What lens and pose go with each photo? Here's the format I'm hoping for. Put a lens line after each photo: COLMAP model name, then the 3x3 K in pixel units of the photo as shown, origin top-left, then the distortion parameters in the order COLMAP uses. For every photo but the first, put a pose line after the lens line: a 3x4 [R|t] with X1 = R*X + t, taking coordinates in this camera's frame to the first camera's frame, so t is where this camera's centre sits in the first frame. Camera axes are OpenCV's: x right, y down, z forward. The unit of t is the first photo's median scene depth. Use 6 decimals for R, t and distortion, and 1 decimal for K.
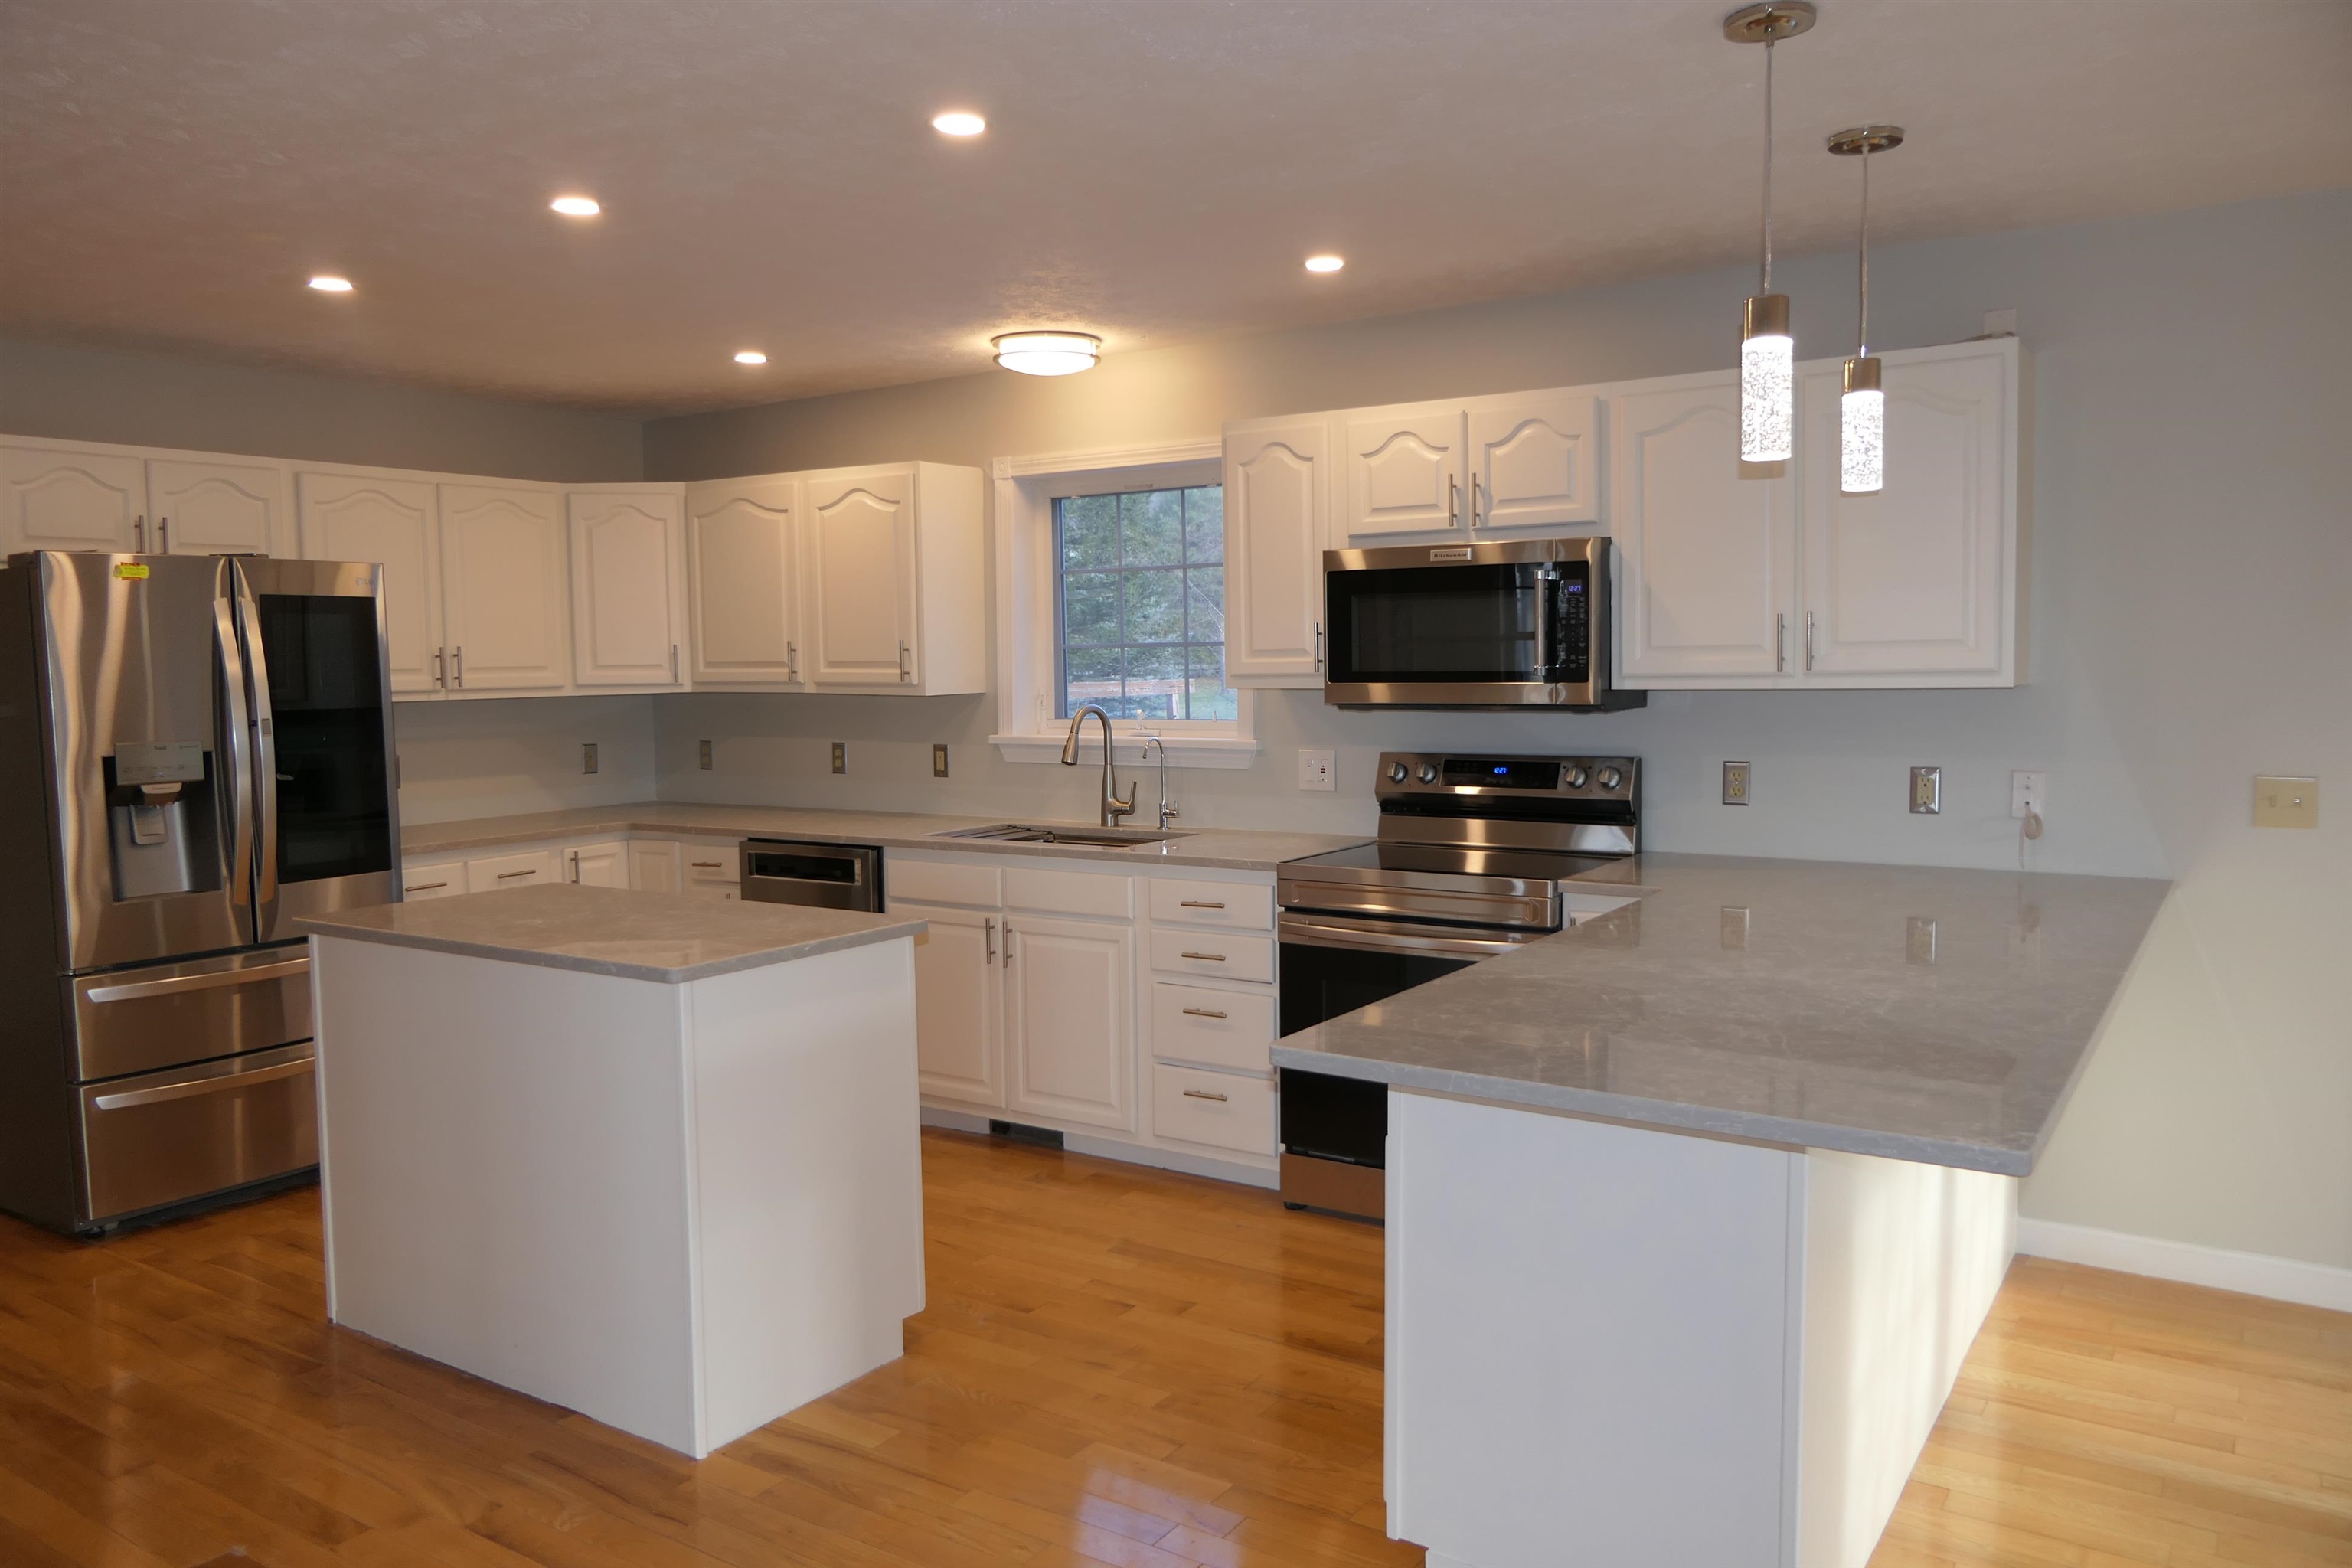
lens RADIAL K [[1682.1, 0, 1176.0], [0, 1682.1, 784.0], [0, 0, 1]] dist [-0.004108, 0.000466]
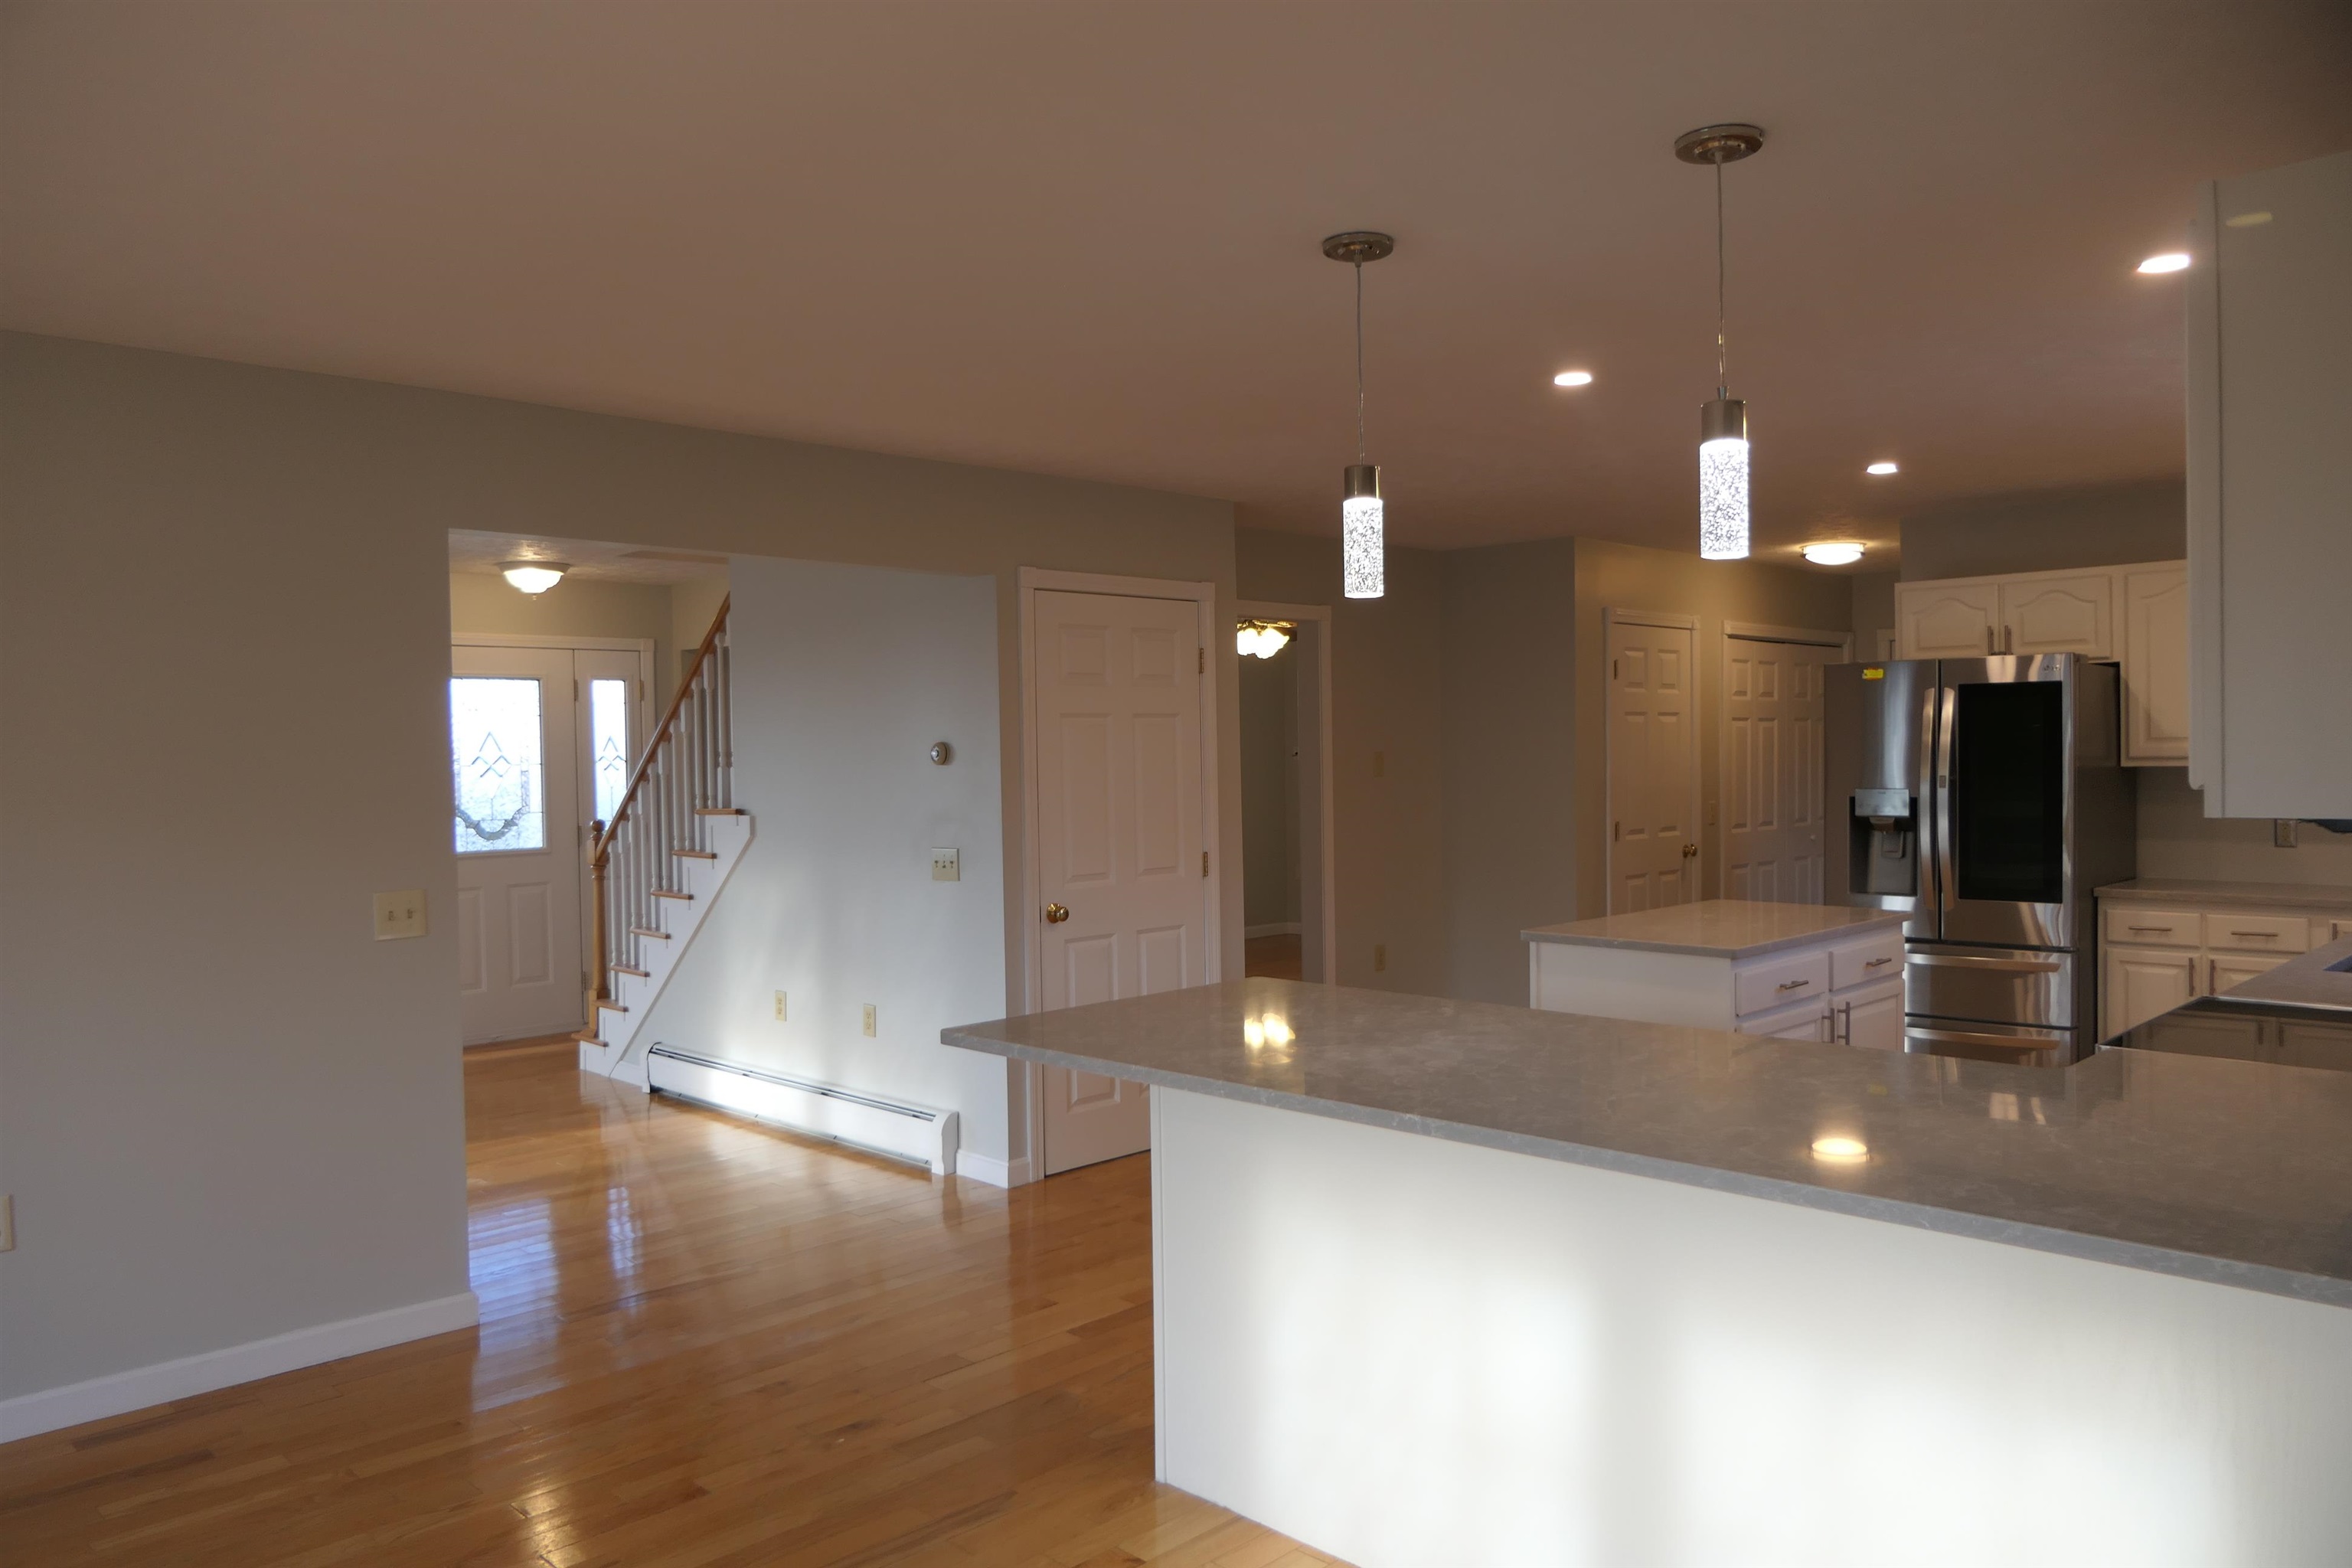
lens RADIAL K [[1661.9, 0, 1176.0], [0, 1661.9, 784.0], [0, 0, 1]] dist [0.000800, -0.002584]
pose [[-0.188748, 0.038394, -0.981275, 0.891360], [-0.057661, 0.997078, 0.050104, -0.064002], [0.980331, 0.066038, -0.185983, 0.644391]]
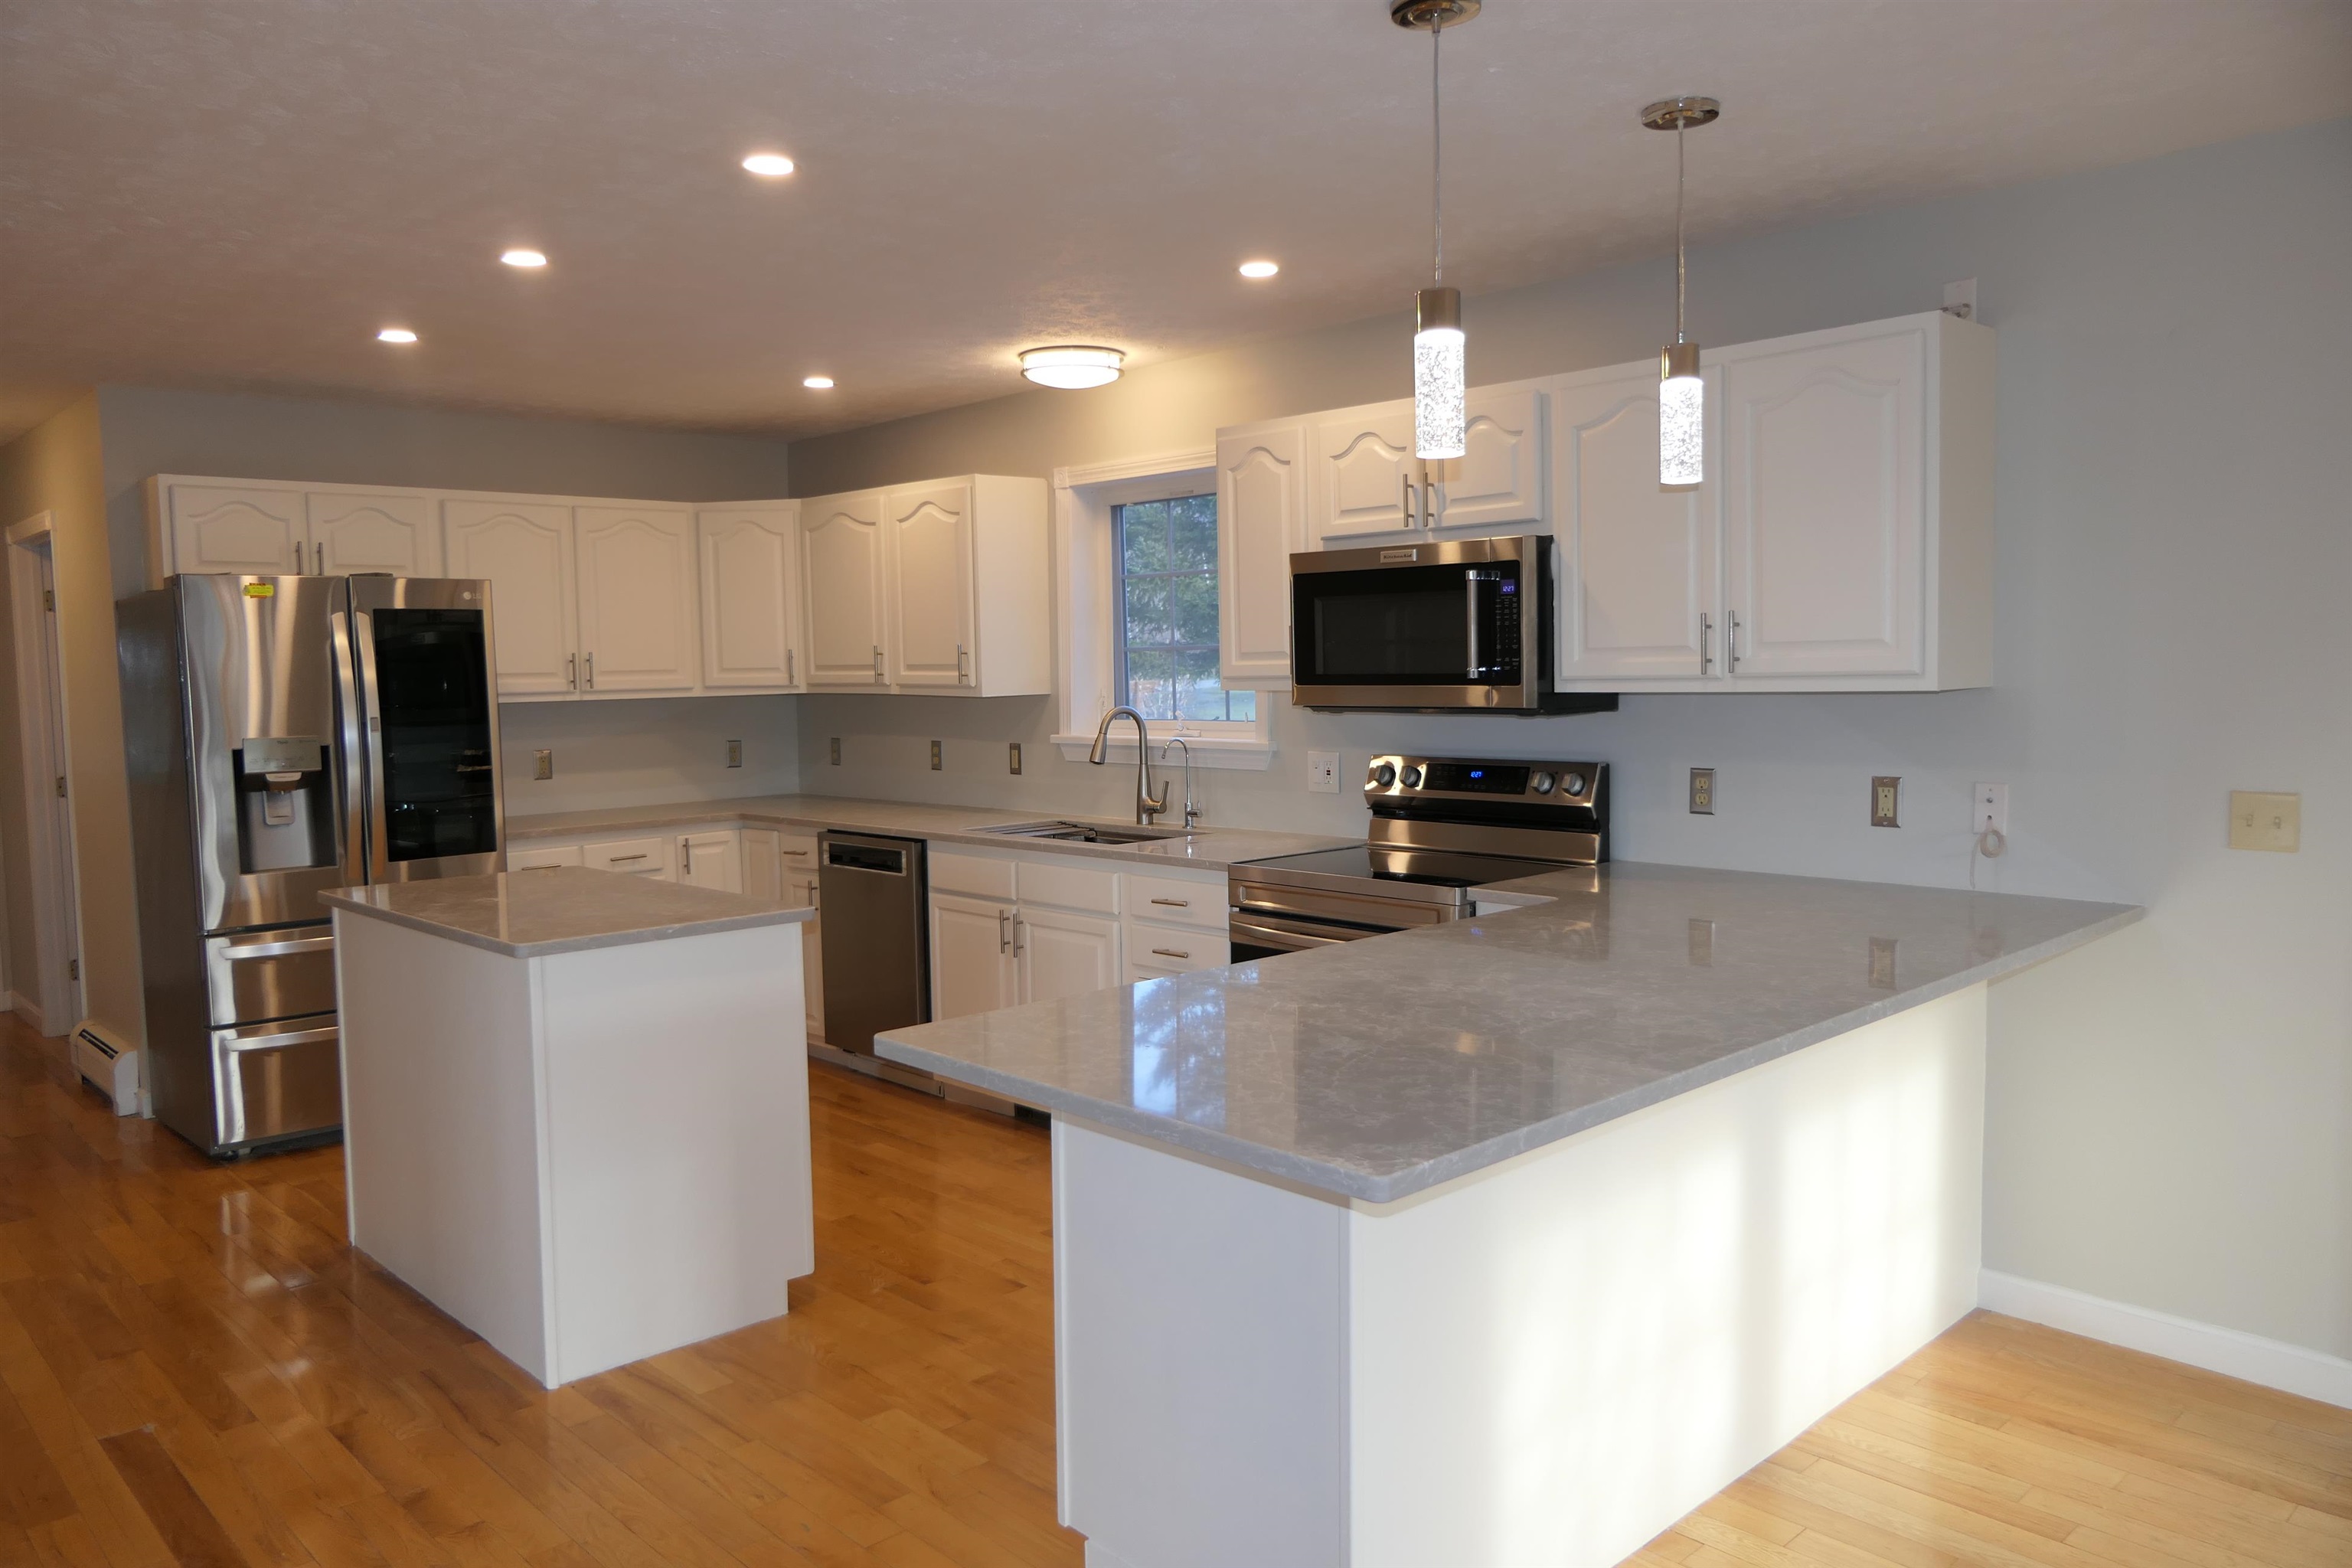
lens RADIAL K [[1661.9, 0, 1176.0], [0, 1661.9, 784.0], [0, 0, 1]] dist [0.000800, -0.002584]
pose [[0.974880, 0.012536, -0.222378, 0.243871], [-0.012070, 0.999921, 0.003456, -0.003869], [0.222404, -0.000685, 0.974954, 0.017044]]
